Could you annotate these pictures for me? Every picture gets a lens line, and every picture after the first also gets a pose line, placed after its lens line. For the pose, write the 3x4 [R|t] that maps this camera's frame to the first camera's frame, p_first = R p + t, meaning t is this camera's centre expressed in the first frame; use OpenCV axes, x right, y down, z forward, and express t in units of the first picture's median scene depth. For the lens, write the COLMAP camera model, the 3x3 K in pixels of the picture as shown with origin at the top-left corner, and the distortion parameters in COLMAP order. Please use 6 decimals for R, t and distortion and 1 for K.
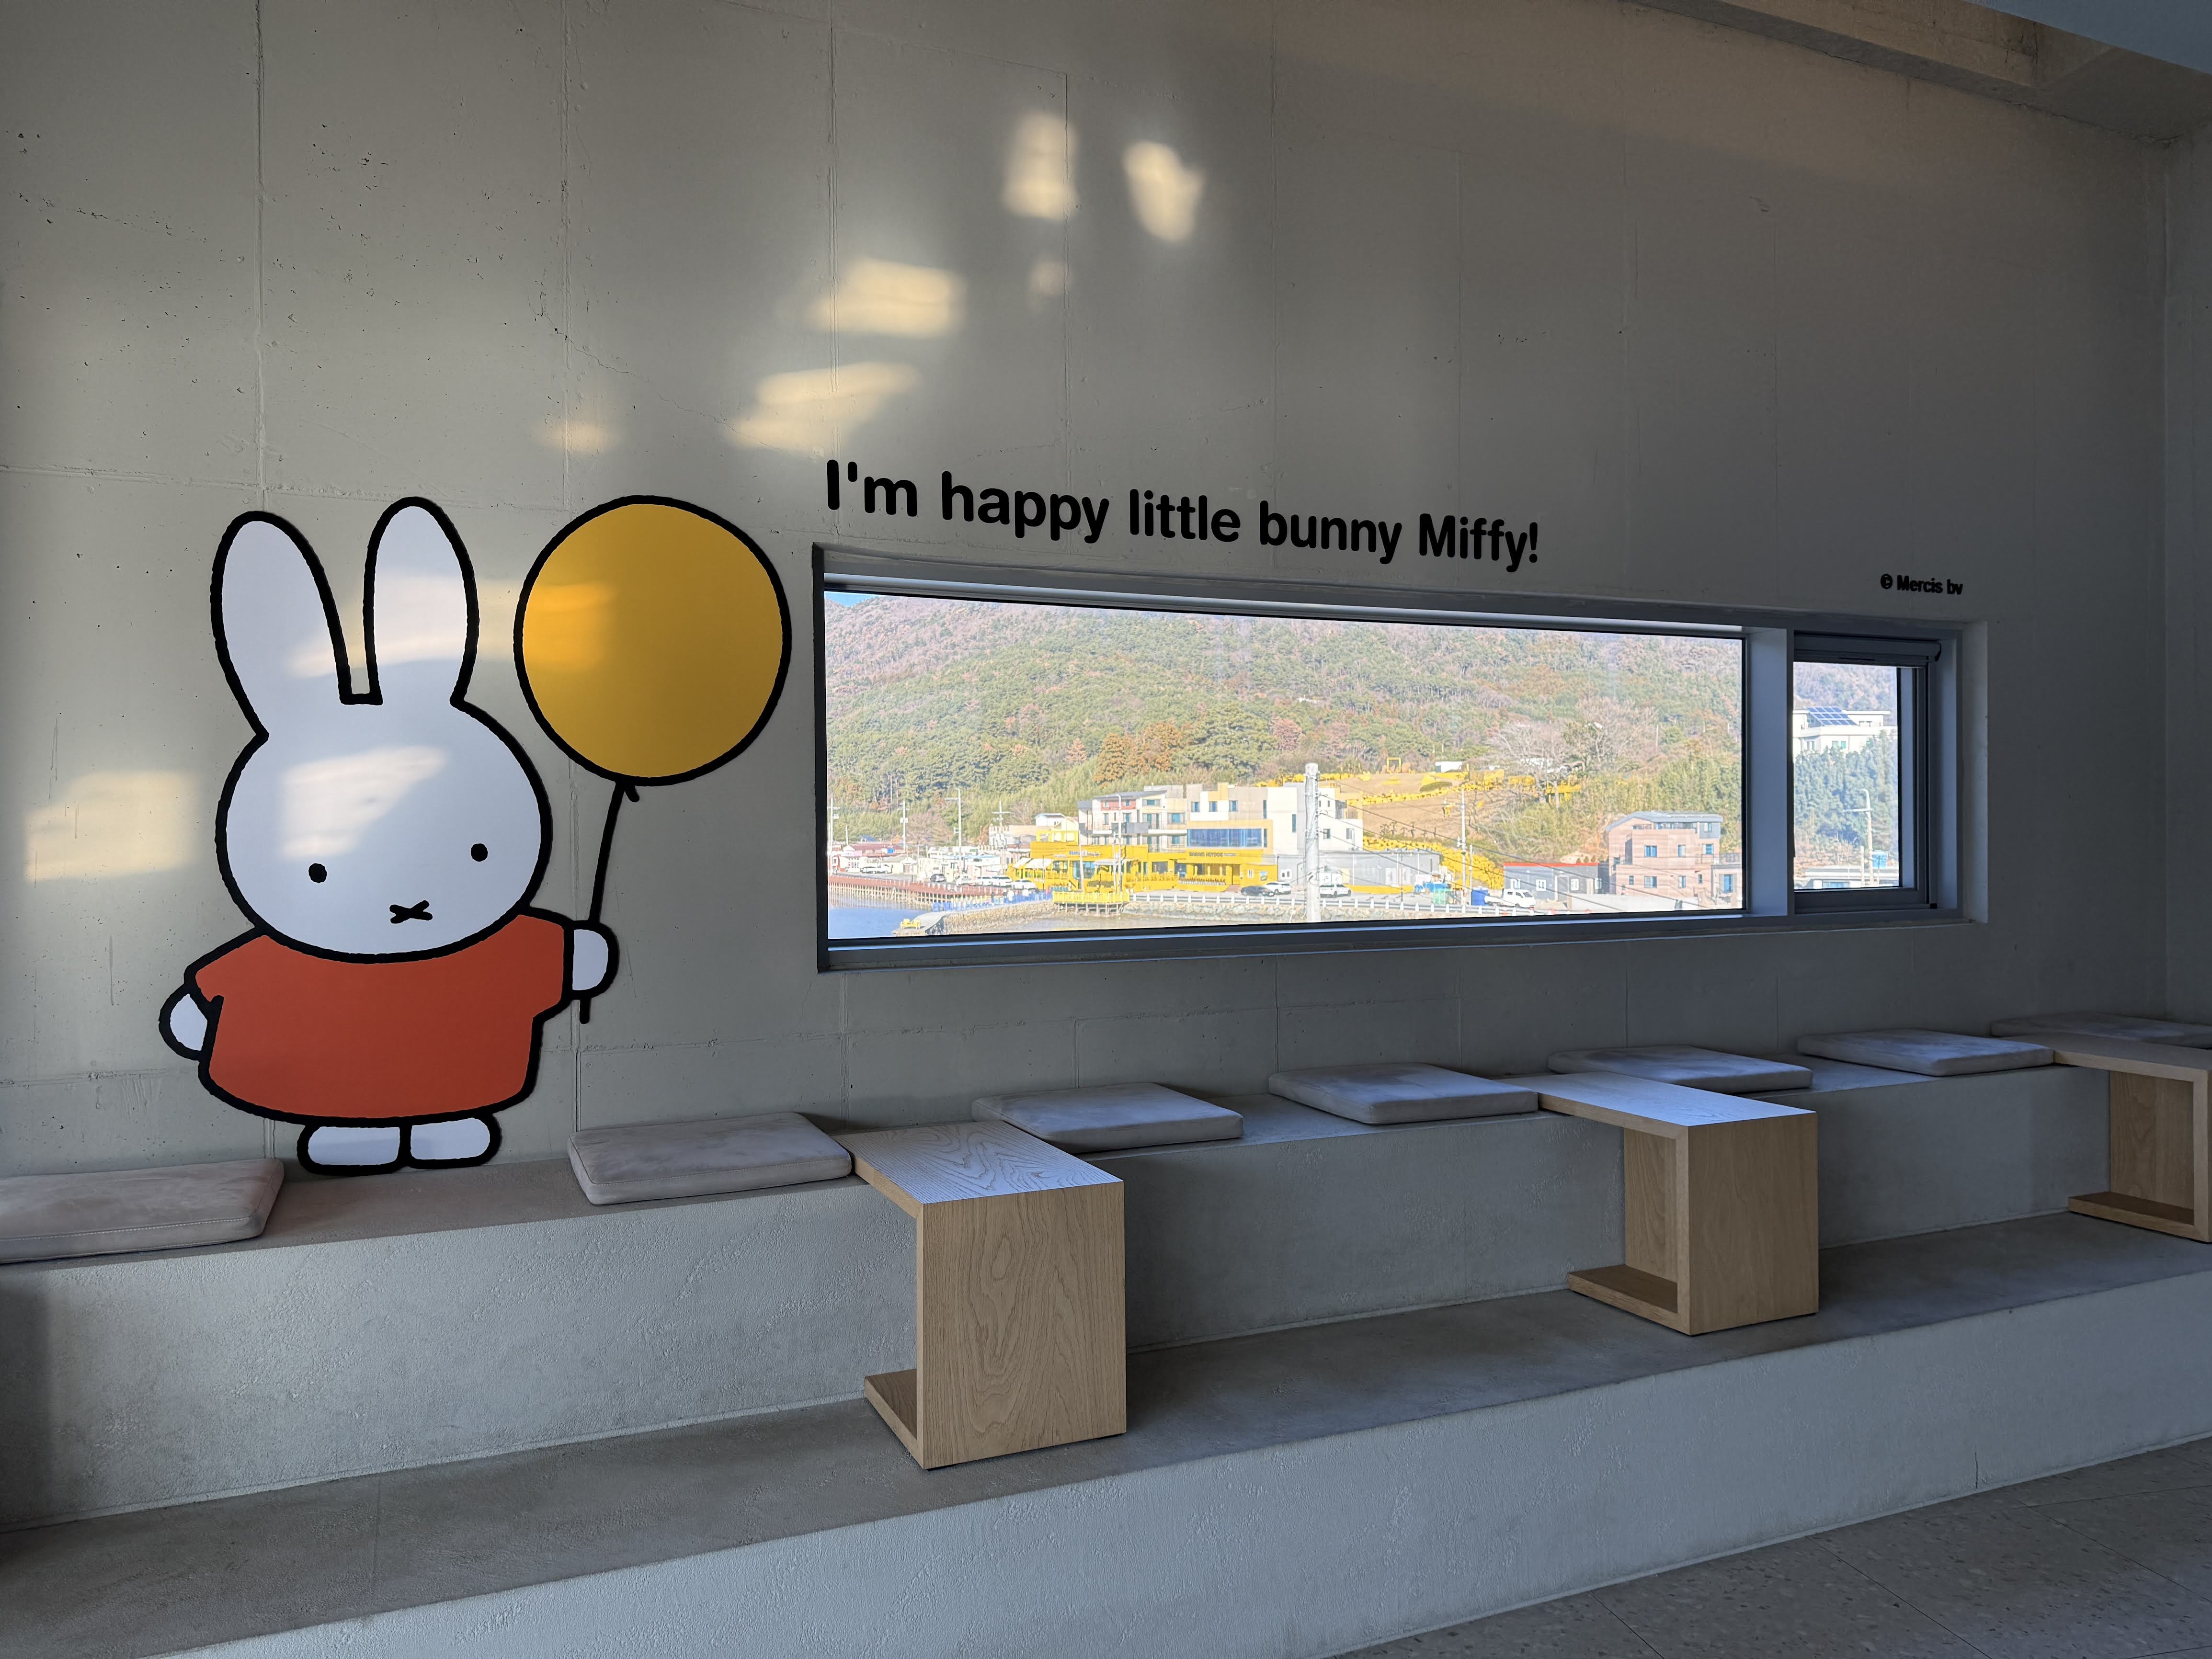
lens RADIAL K [[1539.0, 0, 1106.0], [0, 1539.0, 829.5], [0, 0, 1]] dist [0.155768, -0.263229]
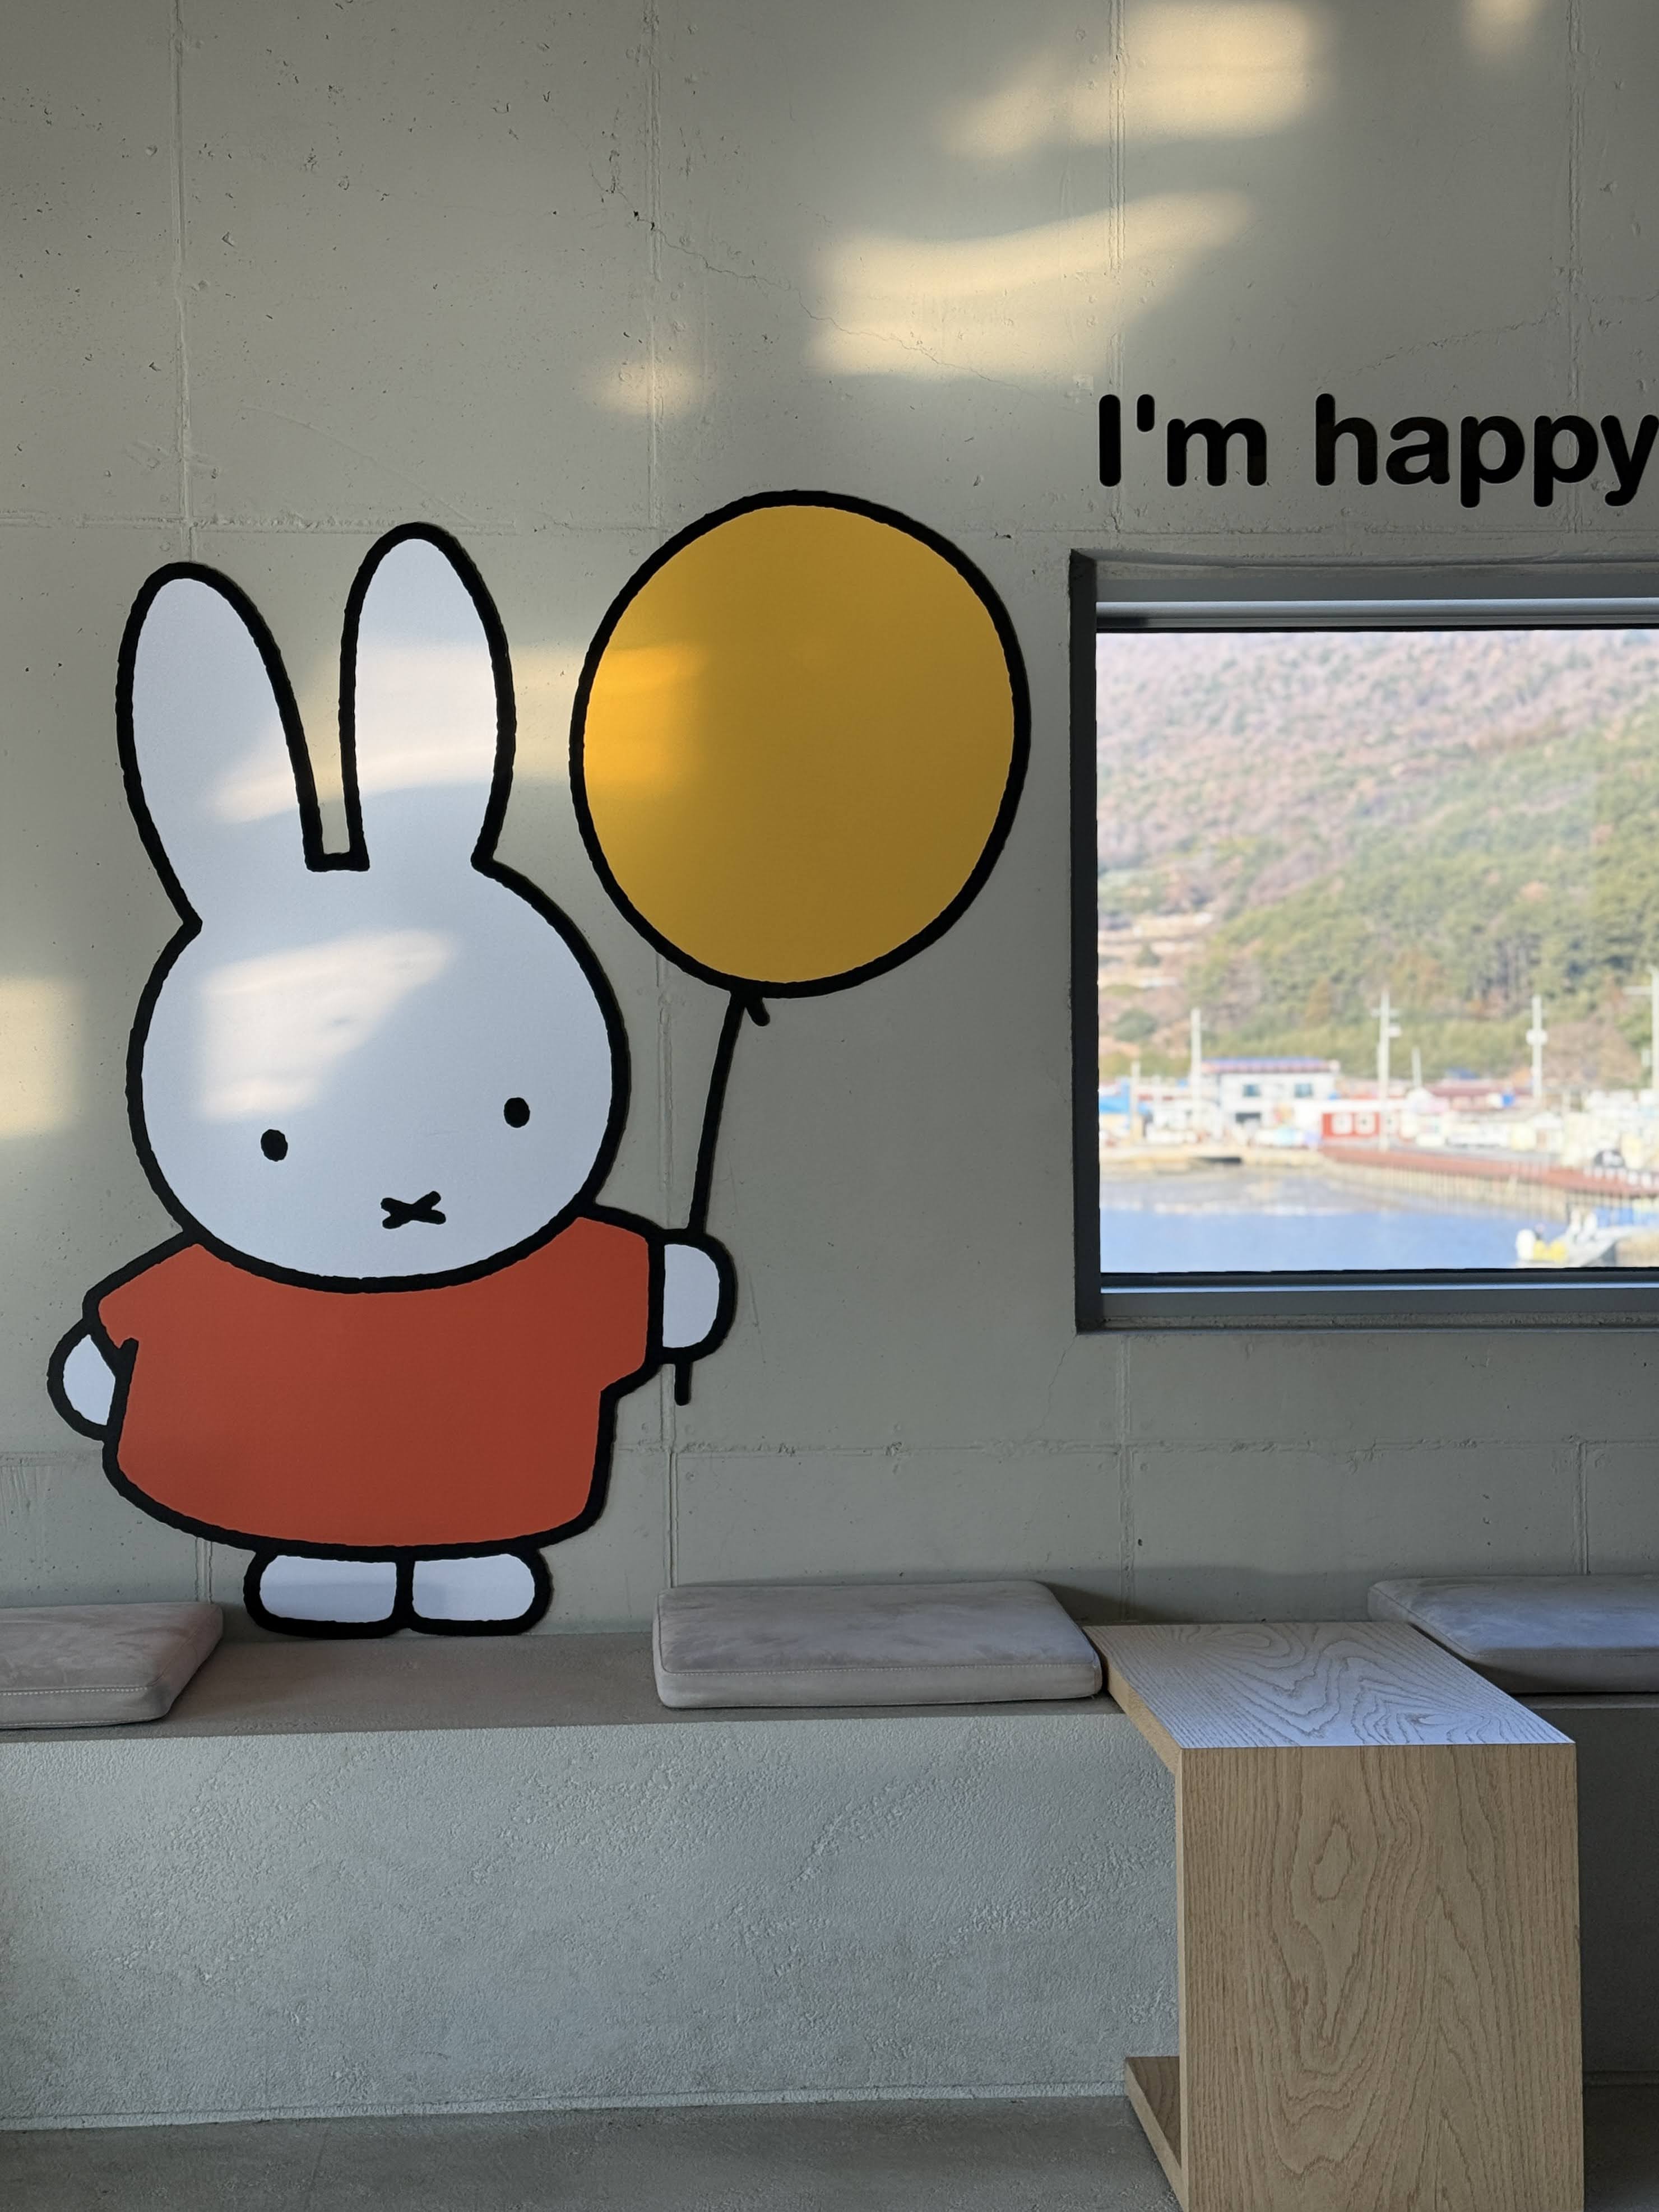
lens RADIAL K [[3133.0, 0, 829.5], [0, 3133.0, 1106.0], [0, 0, 1]] dist [0.203893, -0.308156]
pose [[0.939077, 0.002415, -0.343698, 0.128533], [0.003003, 0.999880, 0.015229, -0.005881], [0.343694, -0.015333, 0.938957, -0.088825]]
